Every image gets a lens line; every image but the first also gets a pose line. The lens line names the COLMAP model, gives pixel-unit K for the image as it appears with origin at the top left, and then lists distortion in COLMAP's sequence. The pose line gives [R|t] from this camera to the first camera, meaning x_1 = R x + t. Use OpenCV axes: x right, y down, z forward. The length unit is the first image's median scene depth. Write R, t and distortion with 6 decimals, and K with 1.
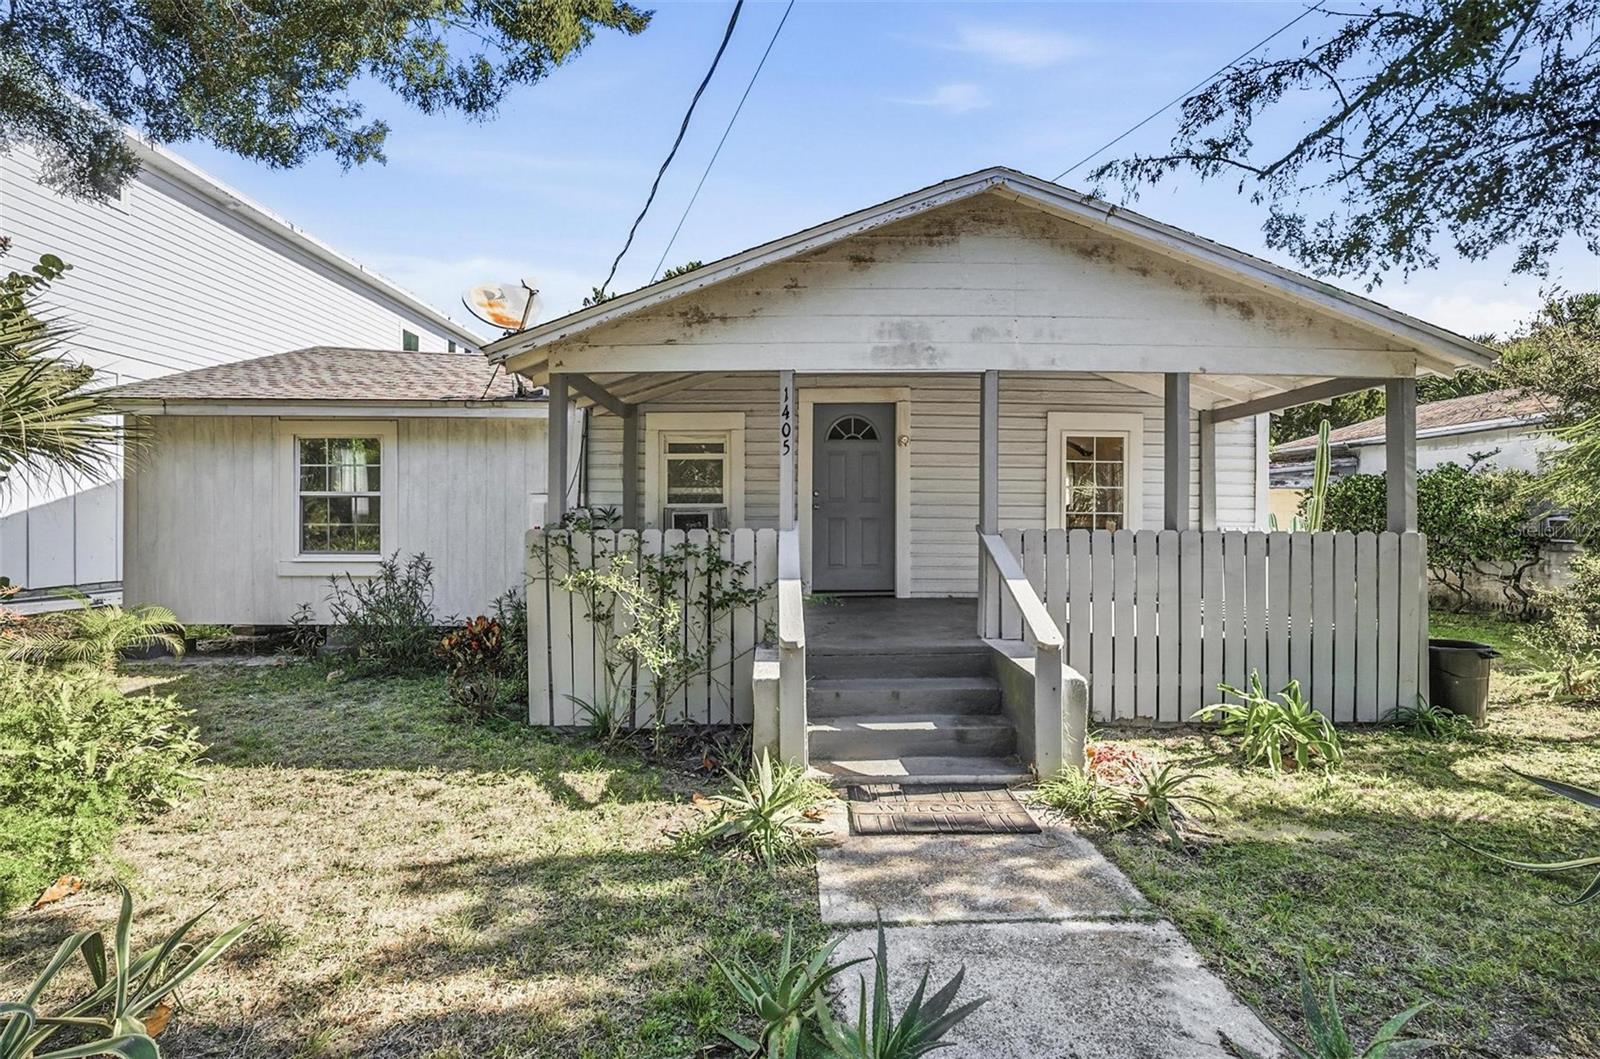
lens RADIAL K [[723.3, 0, 809.0], [0, 723.3, 531.5], [0, 0, 1]] dist [-0.010366, 0.000398]
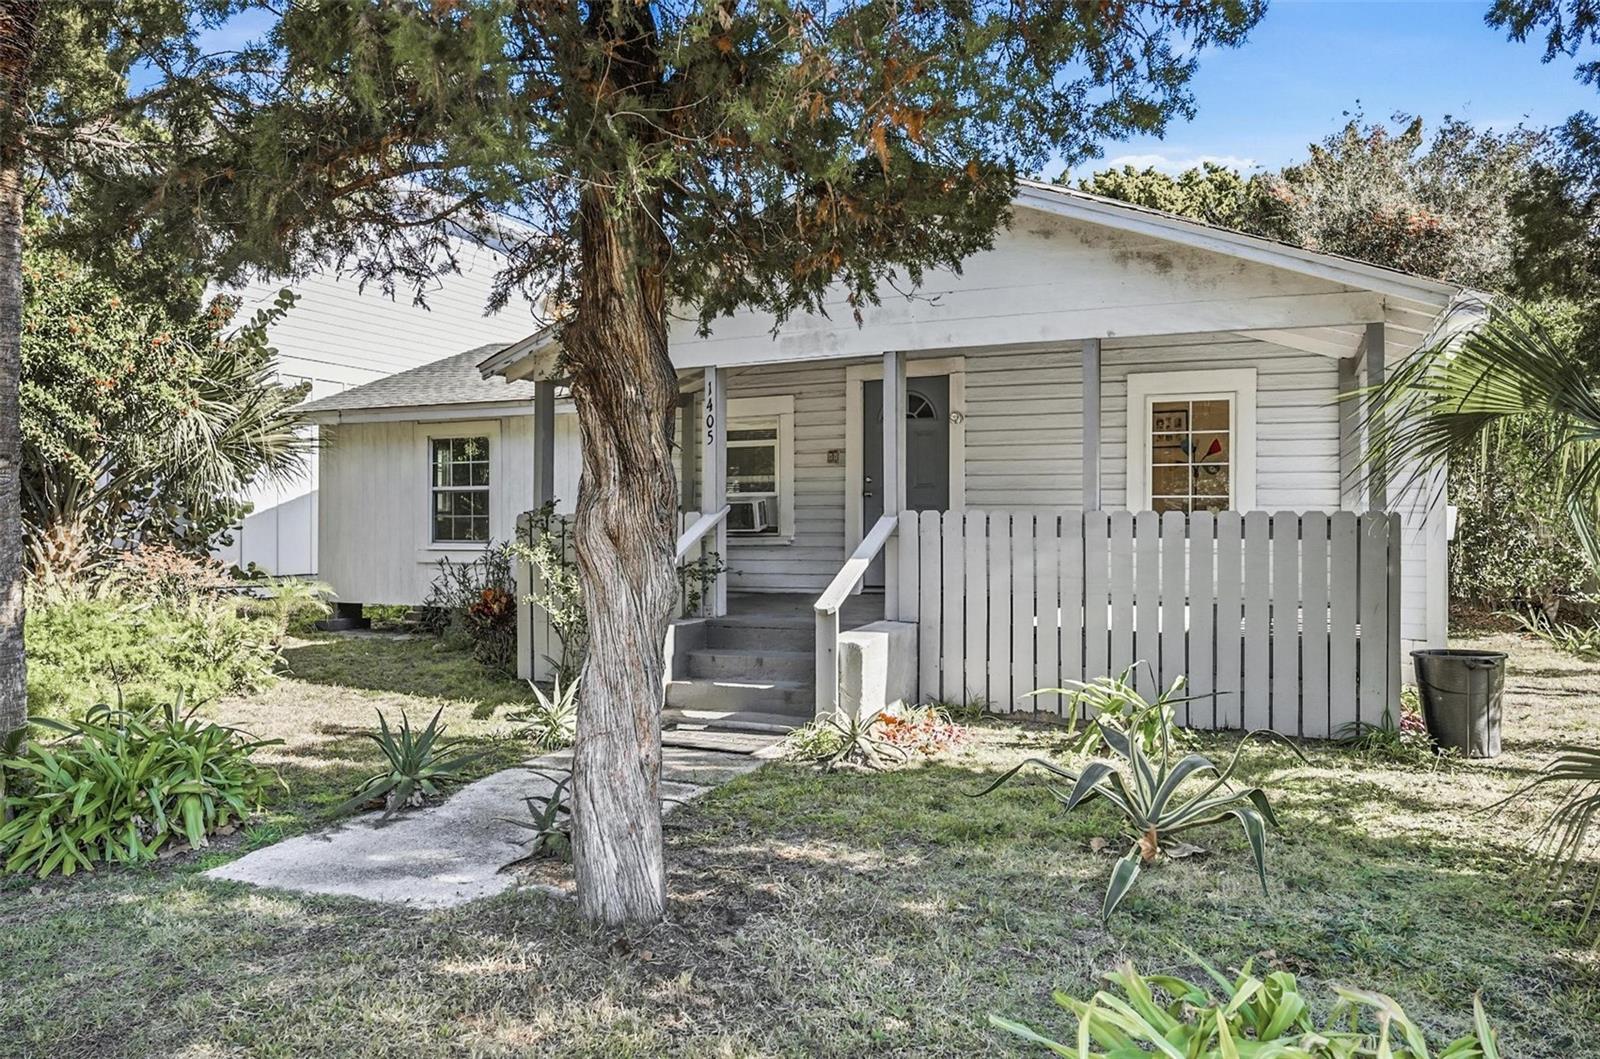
lens RADIAL K [[1068.2, 0, 800.1], [0, 1068.2, 563.8], [0, 0, 1]] dist [-0.005046, -0.000101]
pose [[0.904341, 0.011755, -0.426649, 0.517410], [-0.002313, 0.999741, 0.022640, 0.023772], [0.426804, -0.019488, 0.904134, -0.261569]]
